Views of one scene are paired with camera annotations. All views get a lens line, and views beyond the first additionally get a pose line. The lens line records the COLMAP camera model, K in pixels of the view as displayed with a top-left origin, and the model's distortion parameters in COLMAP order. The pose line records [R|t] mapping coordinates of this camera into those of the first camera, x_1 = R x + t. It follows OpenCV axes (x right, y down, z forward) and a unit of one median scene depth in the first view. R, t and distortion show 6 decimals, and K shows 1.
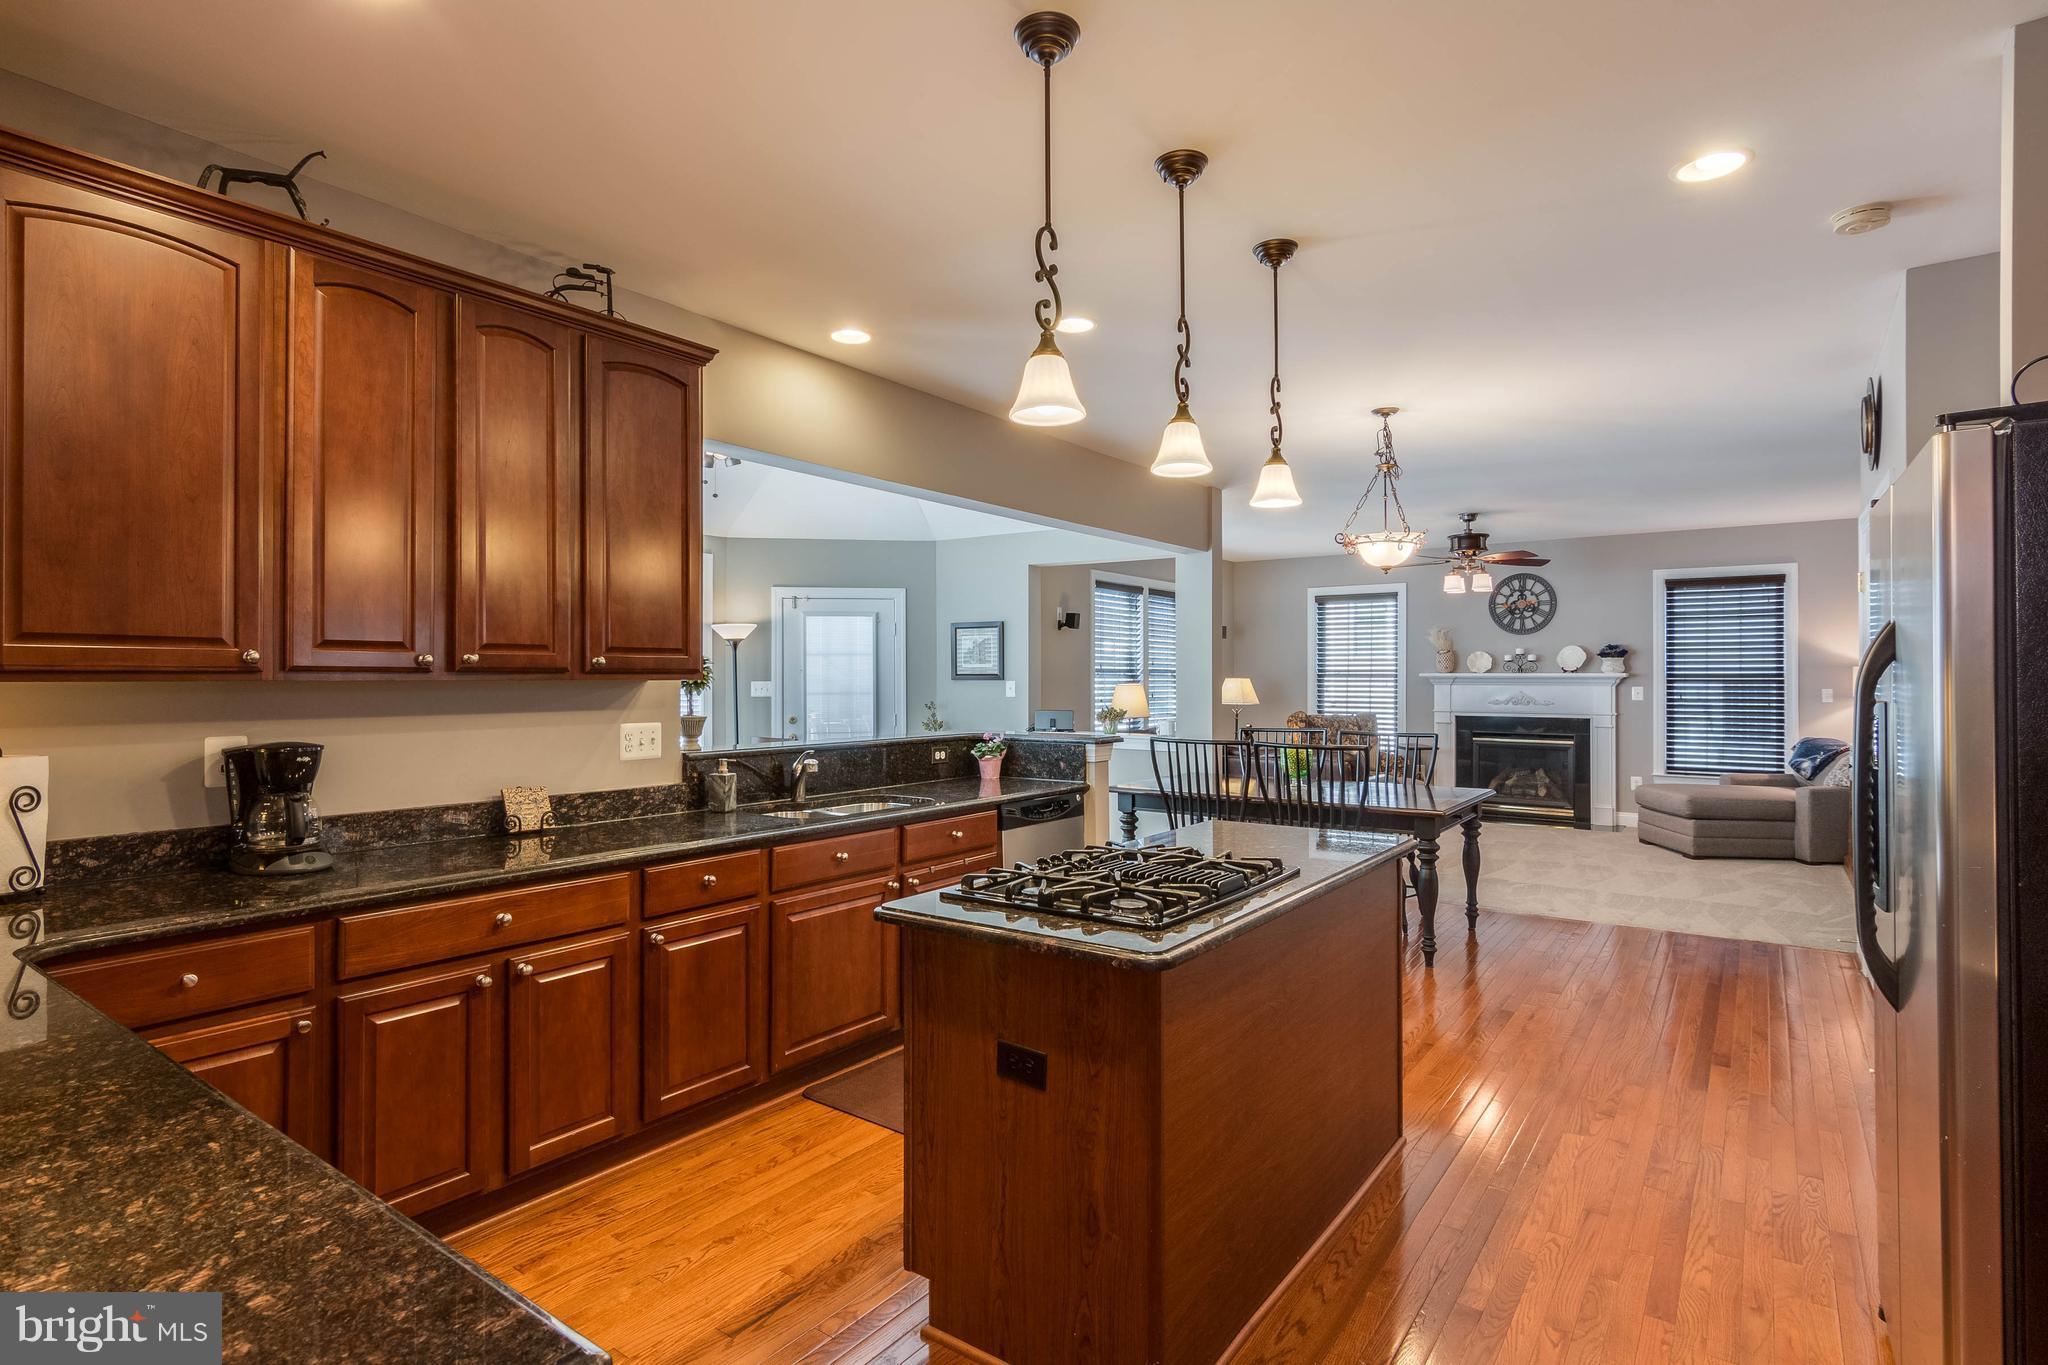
lens RADIAL K [[1024.6, 0, 1020.2], [0, 1024.6, 677.2], [0, 0, 1]] dist [-0.006827, -0.000510]
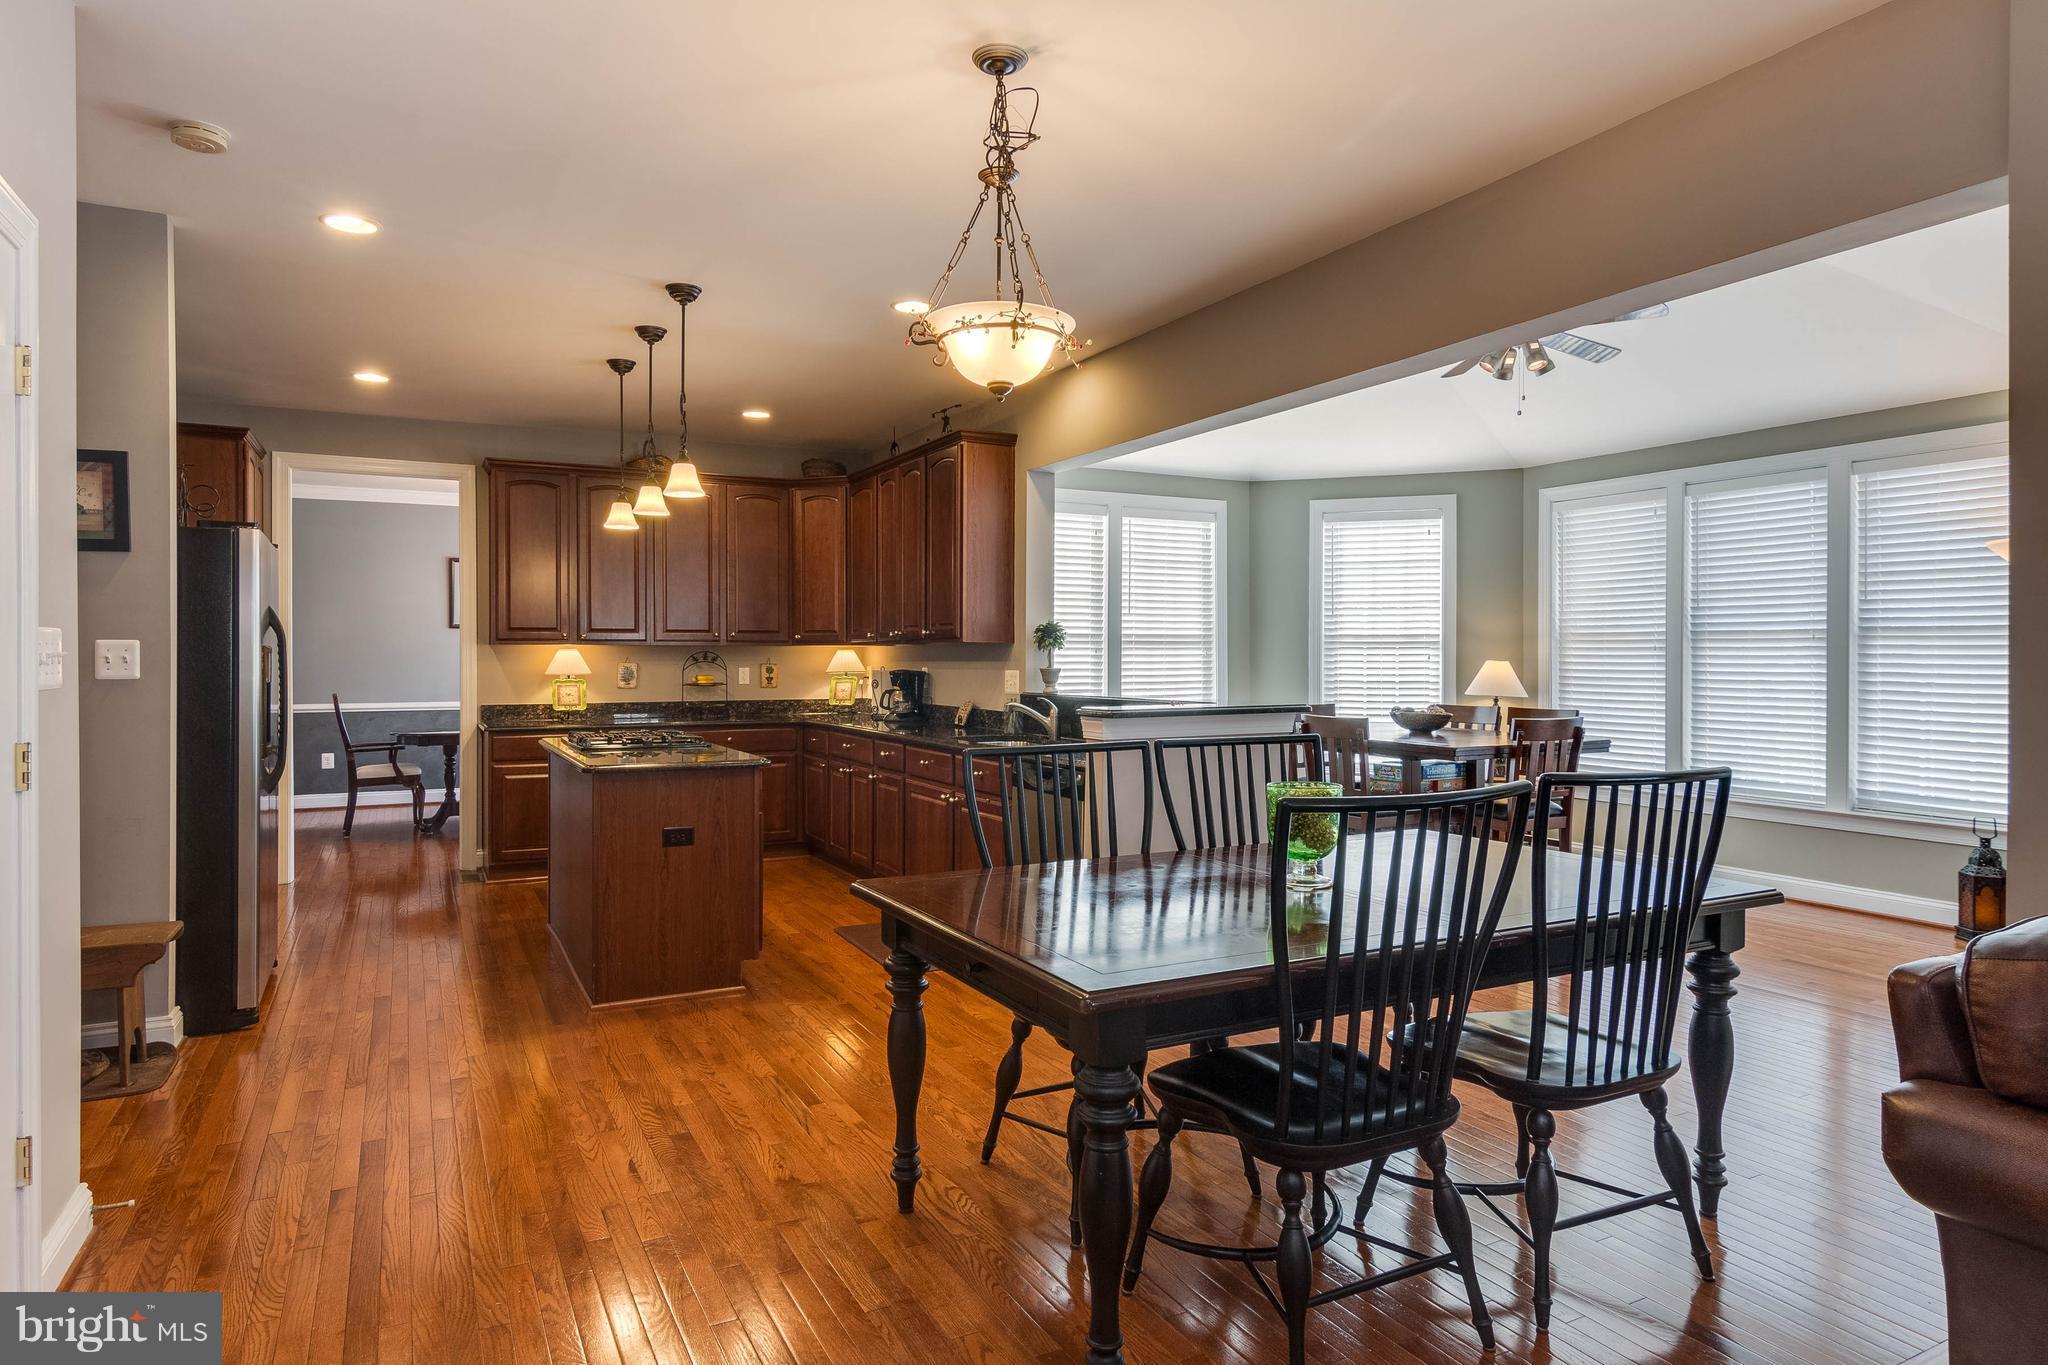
lens RADIAL K [[1191.6, 0, 1019.4], [0, 1191.6, 666.7], [0, 0, 1]] dist [-0.007133, -0.002762]
pose [[-0.447921, 0.003021, -0.894068, 0.671177], [0.001212, 0.999995, 0.002772, 0.018802], [0.894072, 0.000158, -0.447923, 0.991514]]
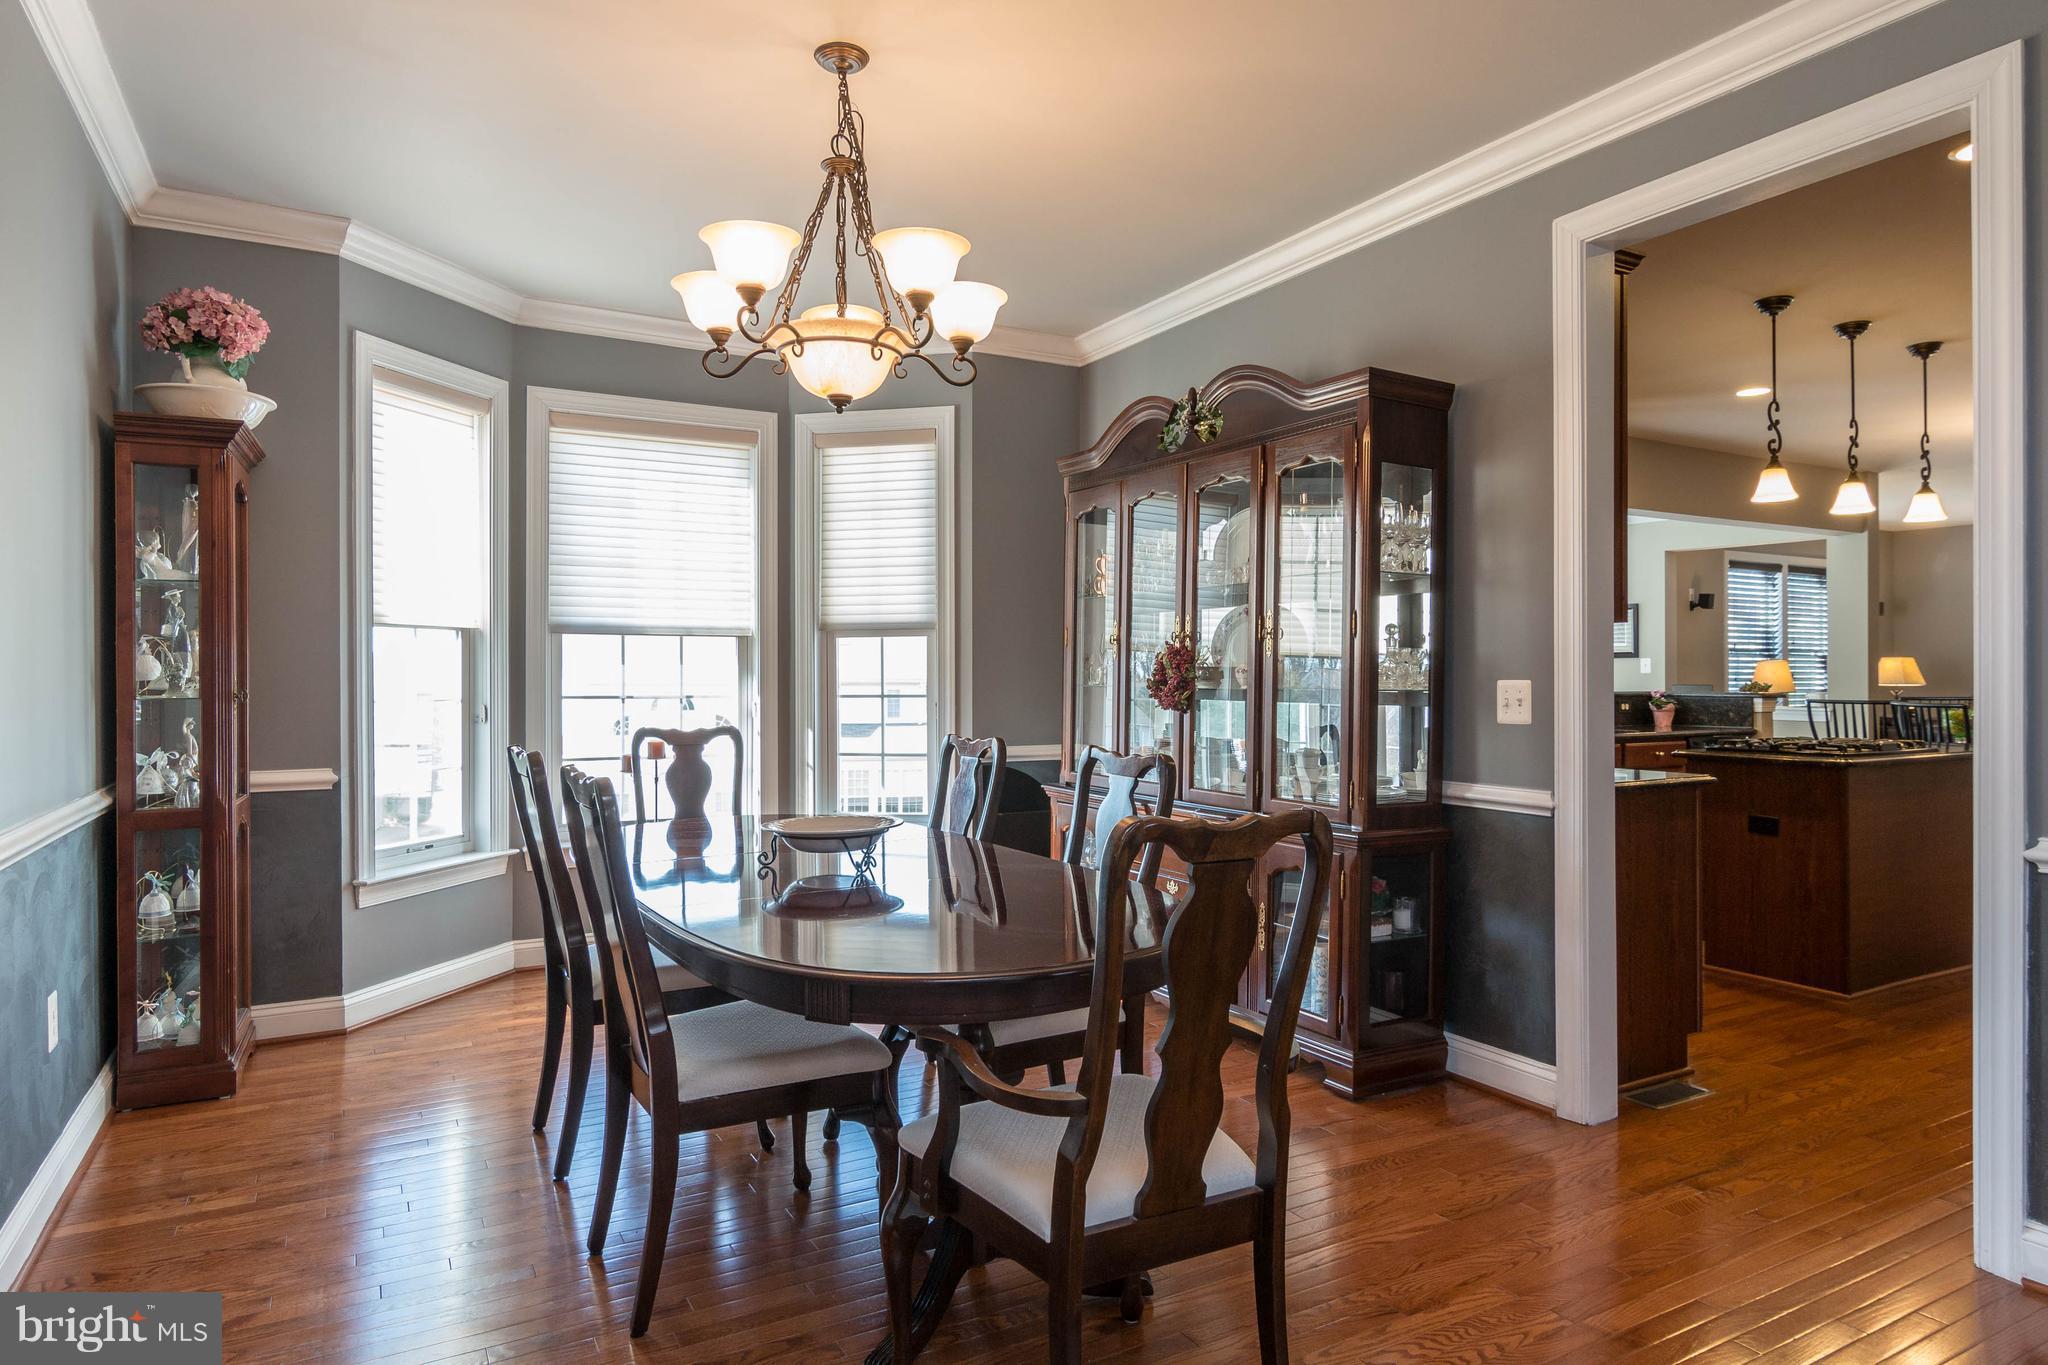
lens RADIAL K [[1201.8, 0, 1030.8], [0, 1201.8, 681.3], [0, 0, 1]] dist [0.000431, 0.000388]
pose [[0.913906, -0.002774, -0.405917, -0.110733], [0.004959, 0.999978, 0.004329, 0.024295], [0.405896, -0.005969, 0.913900, -0.543584]]
